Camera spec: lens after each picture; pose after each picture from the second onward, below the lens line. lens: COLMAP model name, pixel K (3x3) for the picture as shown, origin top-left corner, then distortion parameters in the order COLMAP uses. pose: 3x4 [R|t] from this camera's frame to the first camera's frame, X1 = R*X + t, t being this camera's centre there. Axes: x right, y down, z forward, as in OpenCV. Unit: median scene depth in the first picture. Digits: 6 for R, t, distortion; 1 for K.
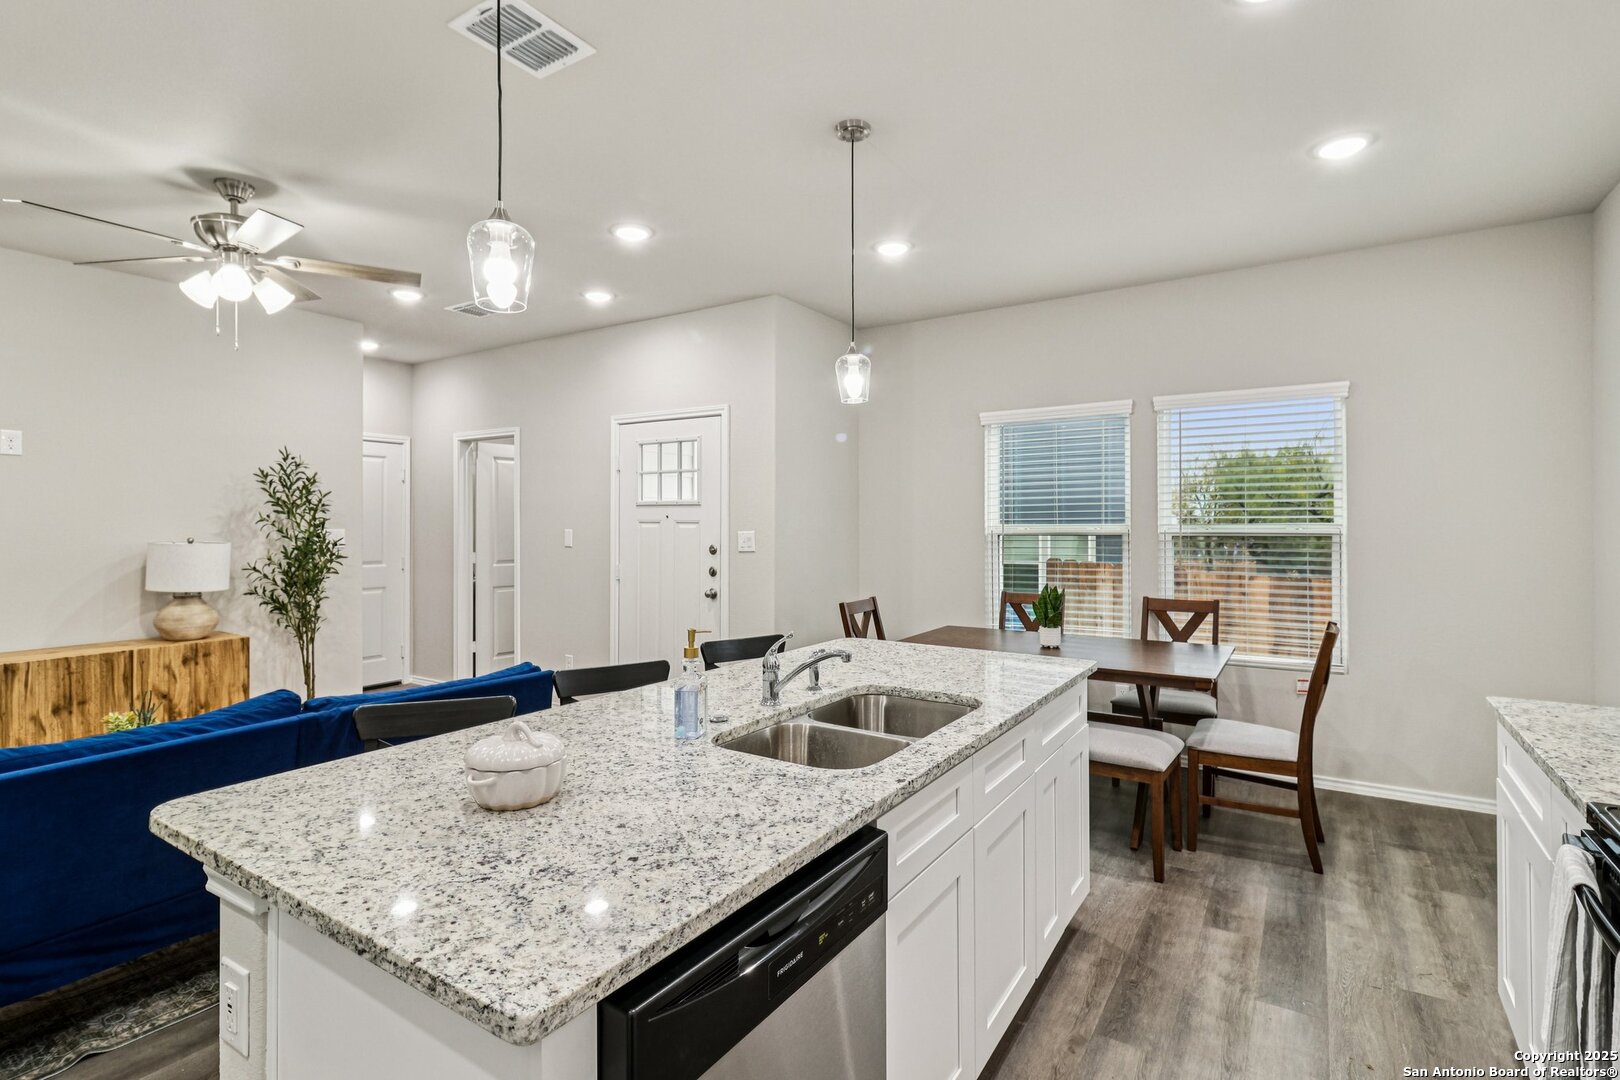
lens RADIAL K [[775.7, 0, 796.0], [0, 775.7, 525.7], [0, 0, 1]] dist [-0.000165, 0.000461]
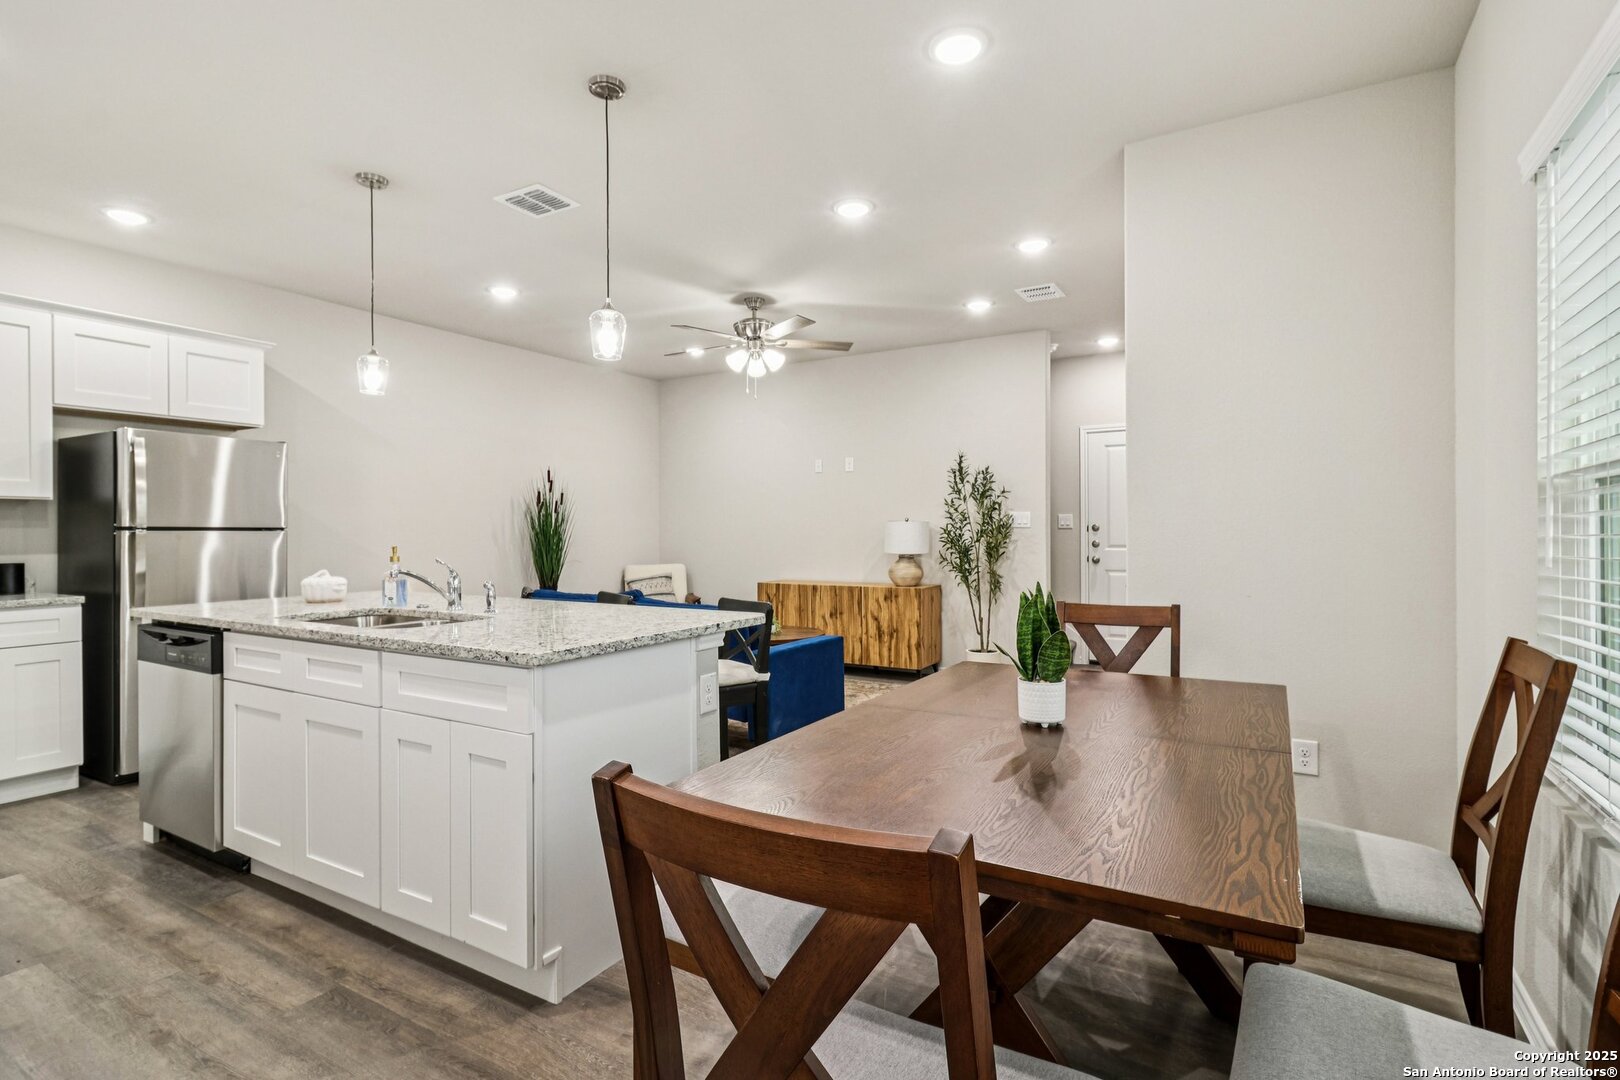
lens RADIAL K [[775.7, 0, 836.8], [0, 775.7, 532.8], [0, 0, 1]] dist [-0.000165, 0.000461]
pose [[0.074363, 0.003020, -0.997227, 0.745066], [0.001042, 0.999995, 0.003106, 0.043559], [0.997231, -0.001270, 0.074360, 0.823683]]
